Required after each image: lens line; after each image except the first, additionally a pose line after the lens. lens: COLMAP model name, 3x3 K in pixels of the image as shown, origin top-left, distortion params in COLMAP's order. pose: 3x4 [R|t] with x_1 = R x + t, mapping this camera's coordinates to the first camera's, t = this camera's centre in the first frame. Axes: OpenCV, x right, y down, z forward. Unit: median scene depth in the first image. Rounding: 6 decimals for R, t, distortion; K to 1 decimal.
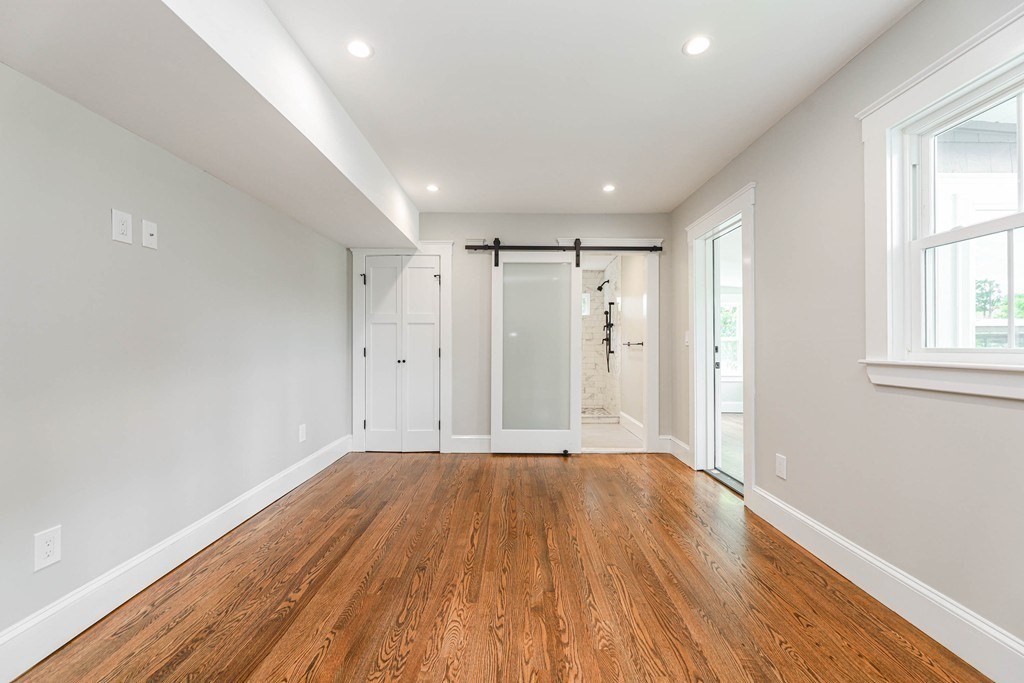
lens RADIAL K [[404.6, 0, 518.0], [0, 404.6, 343.9], [0, 0, 1]] dist [-0.001270, -0.000296]
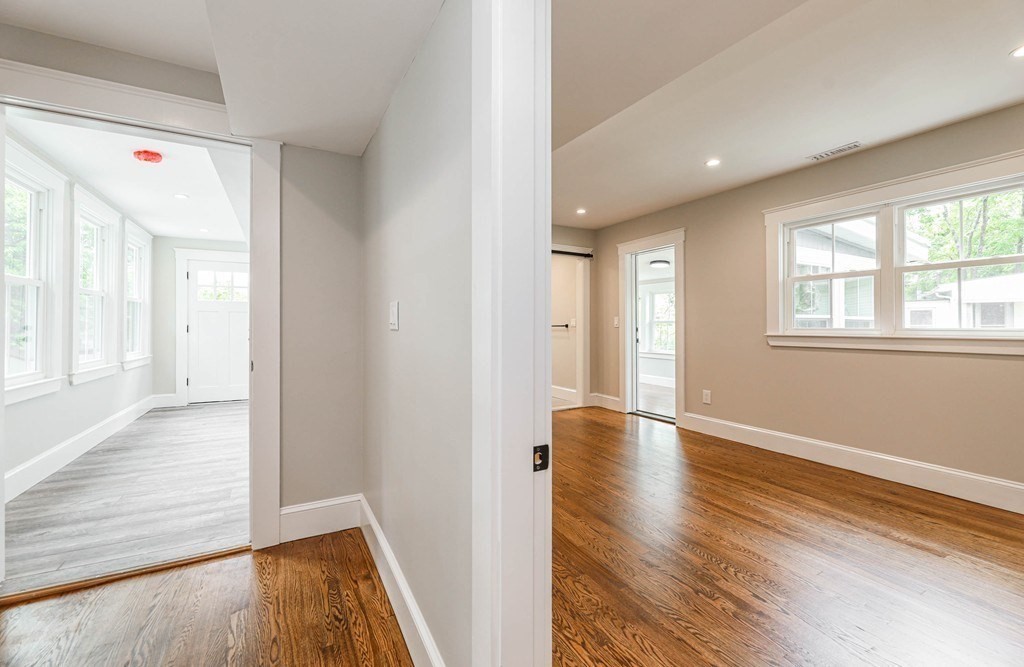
lens RADIAL K [[414.9, 0, 510.4], [0, 414.9, 323.9], [0, 0, 1]] dist [0.000952, 0.000080]
pose [[0.877190, 0.004348, 0.480123, -1.231005], [-0.001875, 0.999982, -0.005632, 0.003104], [-0.480139, 0.004040, 0.877183, -0.199312]]
